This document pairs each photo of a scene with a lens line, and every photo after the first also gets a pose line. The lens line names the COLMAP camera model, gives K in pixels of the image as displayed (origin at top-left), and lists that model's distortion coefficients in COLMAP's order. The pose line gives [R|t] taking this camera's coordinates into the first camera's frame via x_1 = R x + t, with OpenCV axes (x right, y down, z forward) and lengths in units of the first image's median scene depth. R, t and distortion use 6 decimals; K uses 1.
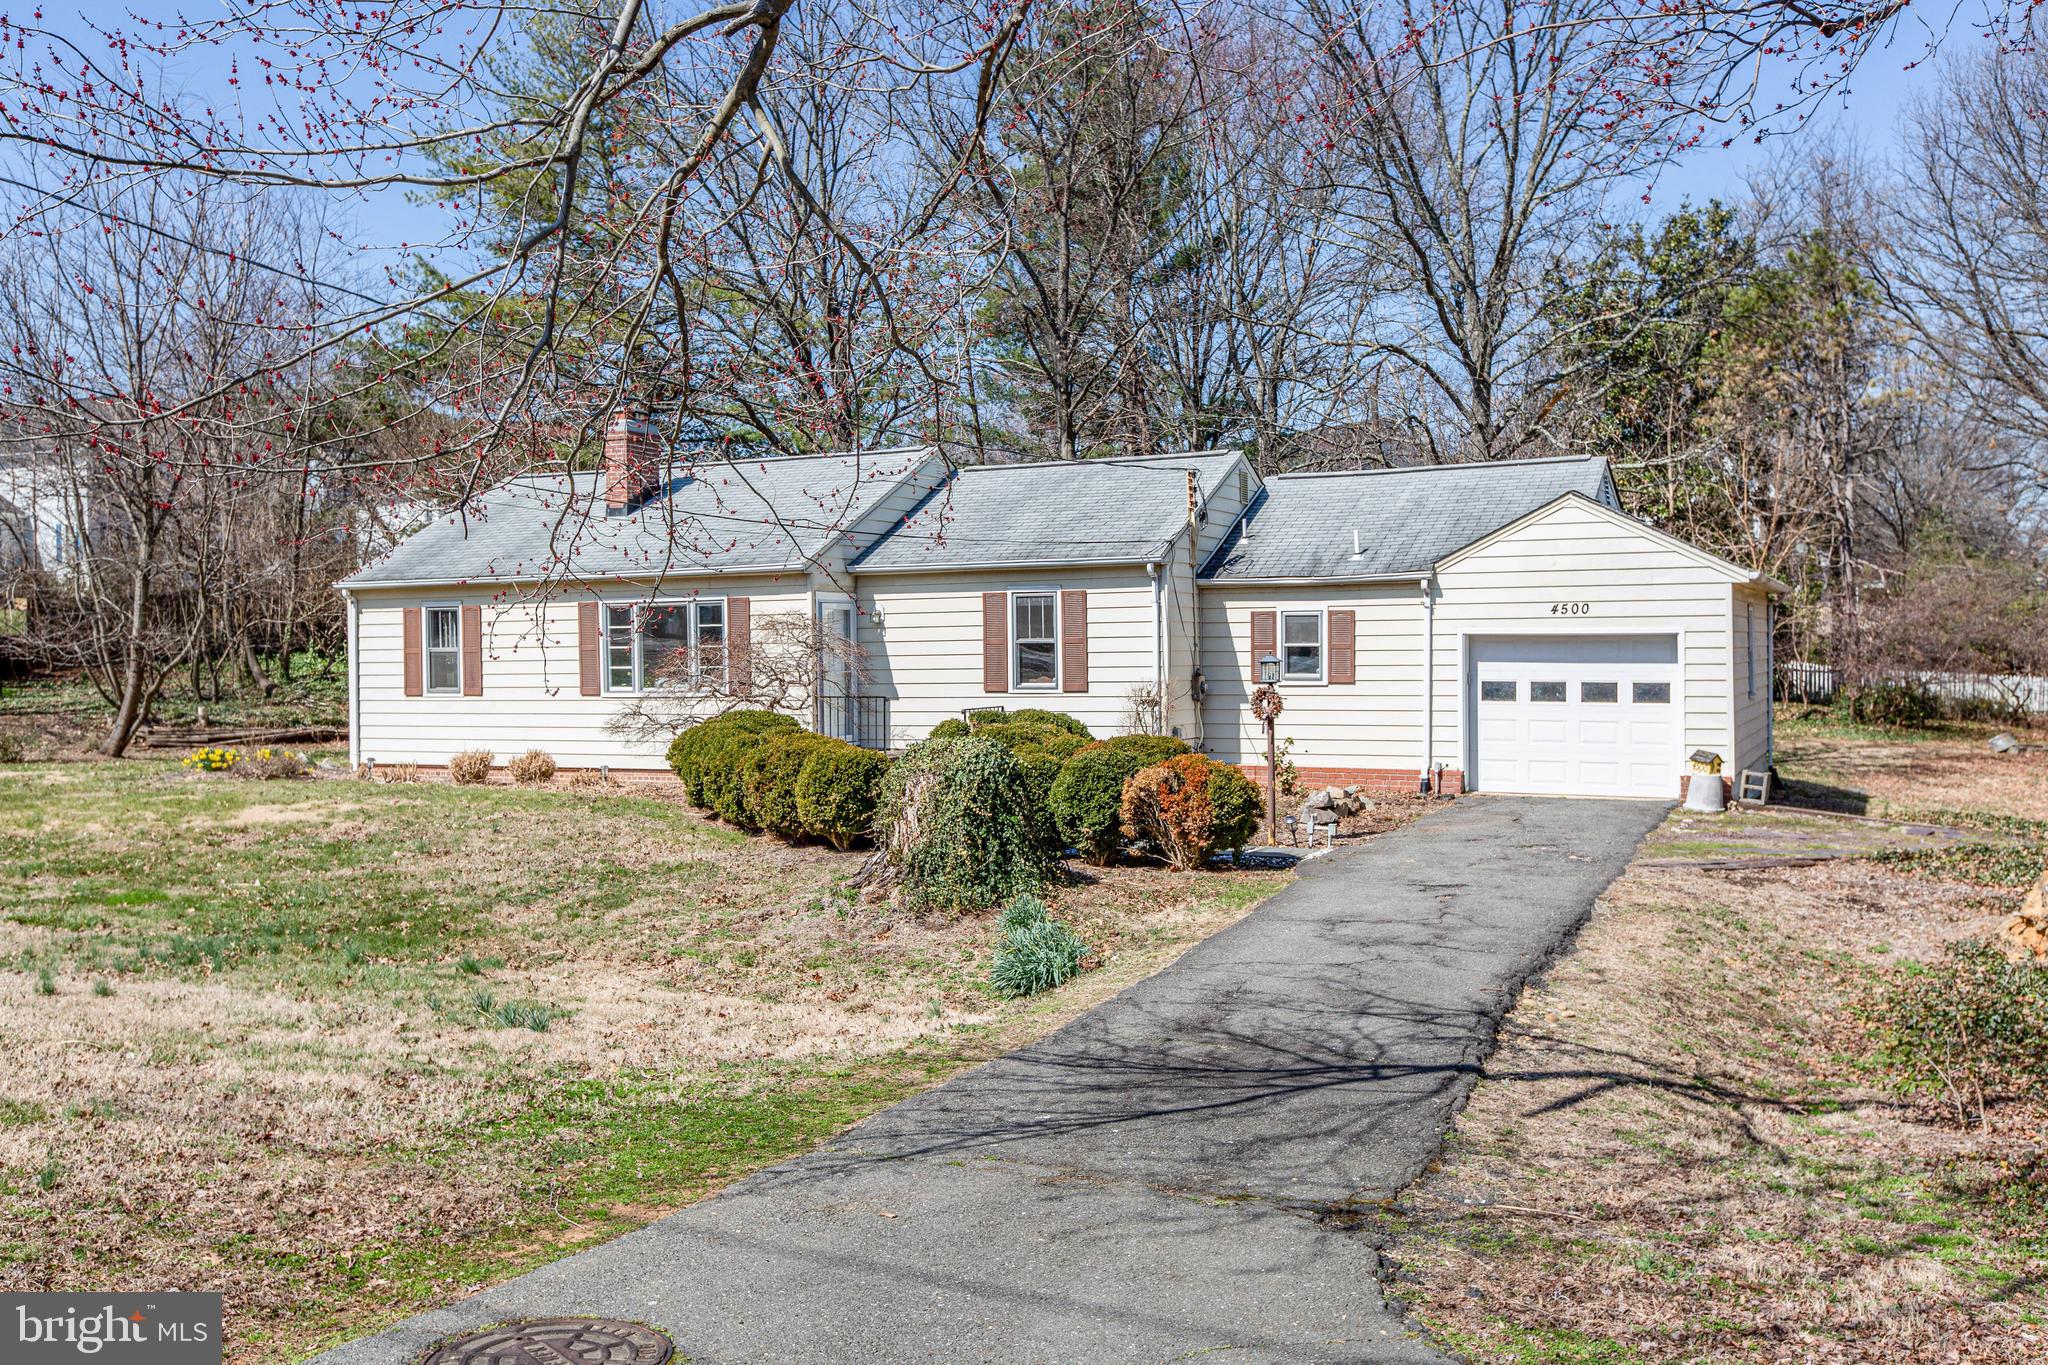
lens RADIAL K [[1759.1, 0, 1045.5], [0, 1759.1, 704.4], [0, 0, 1]] dist [0.029716, 0.009554]
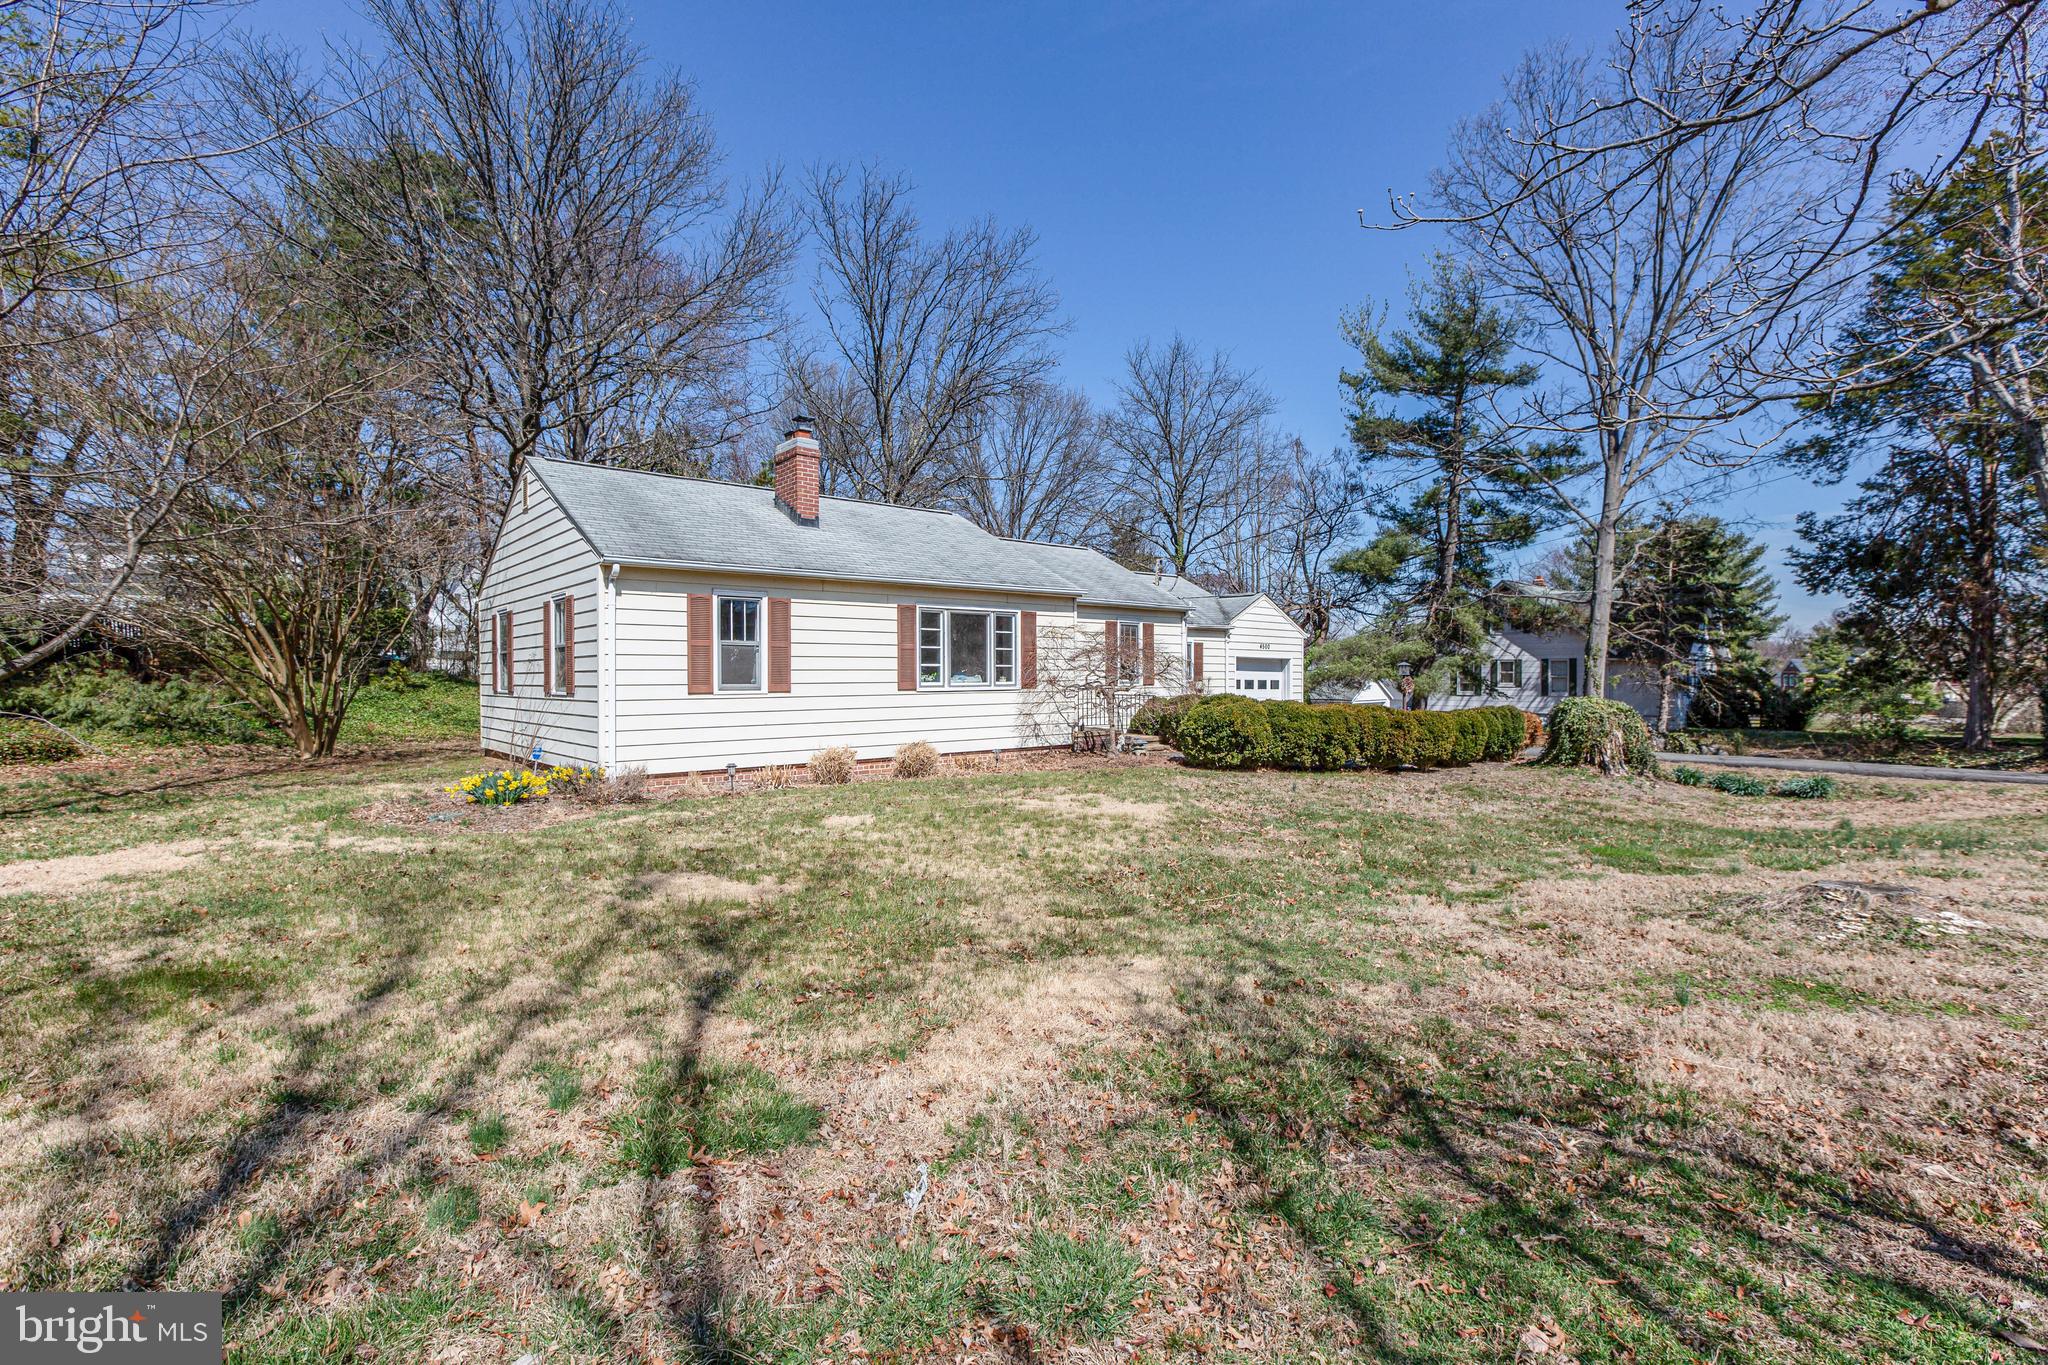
lens RADIAL K [[931.3, 0, 1032.4], [0, 931.3, 704.4], [0, 0, 1]] dist [-0.024850, 0.012853]
pose [[0.374367, -0.010304, 0.927223, -0.834956], [0.044344, 0.998993, -0.006803, 0.012289], [-0.926220, 0.043663, 0.374447, 0.776193]]
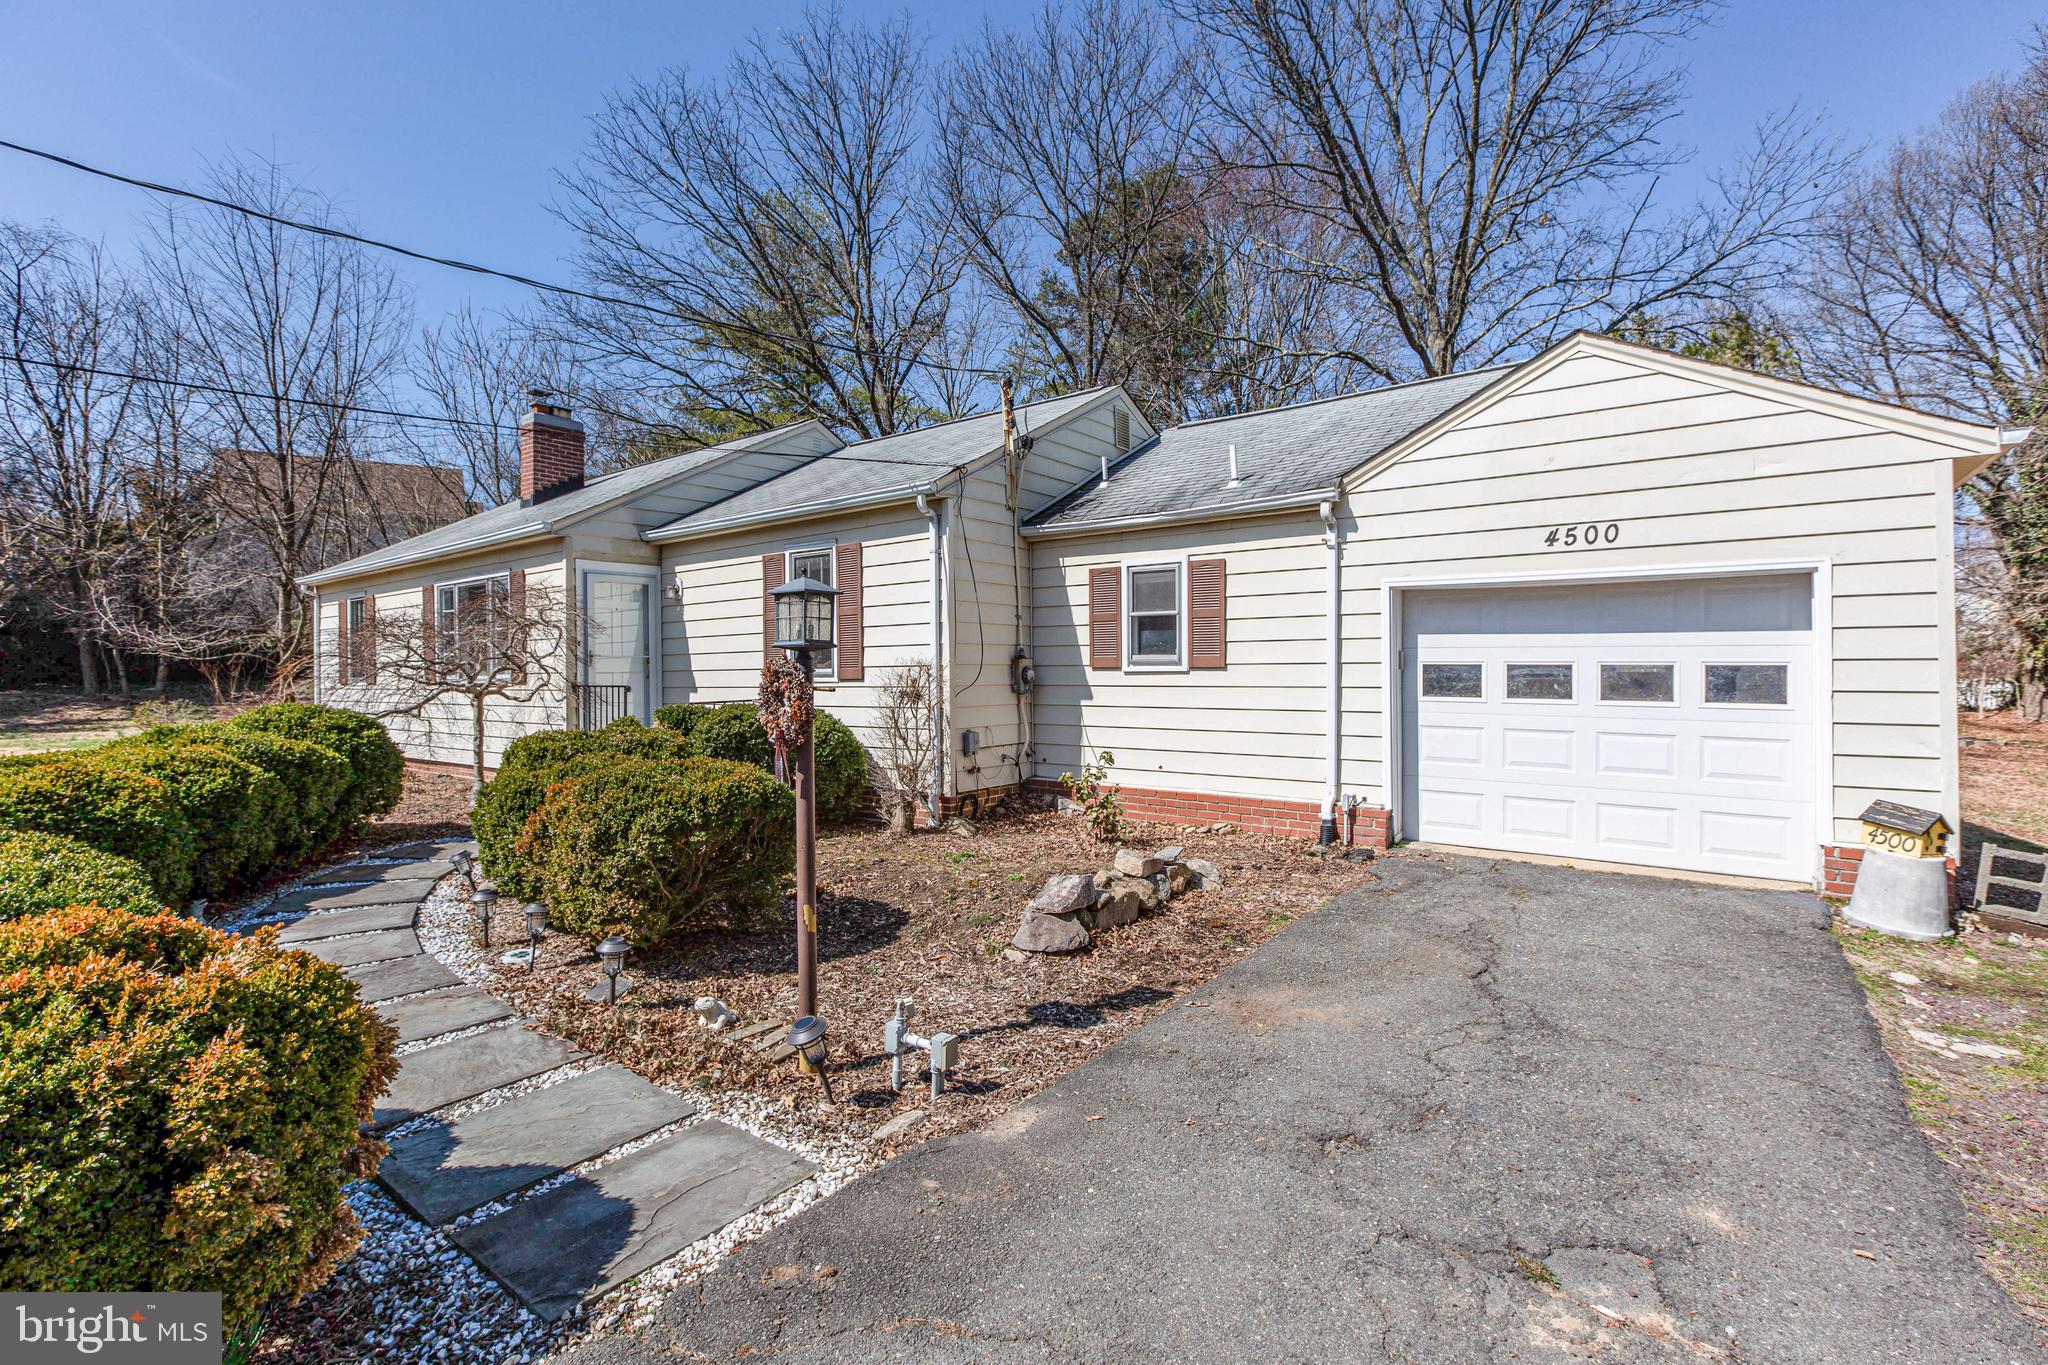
lens RADIAL K [[931.3, 0, 1028.4], [0, 931.3, 680.6], [0, 0, 1]] dist [-0.024850, 0.012853]
pose [[0.981800, 0.003129, -0.189894, 0.166252], [-0.005602, 0.999906, -0.012488, -0.002527], [0.189837, 0.013324, 0.981725, 0.626835]]
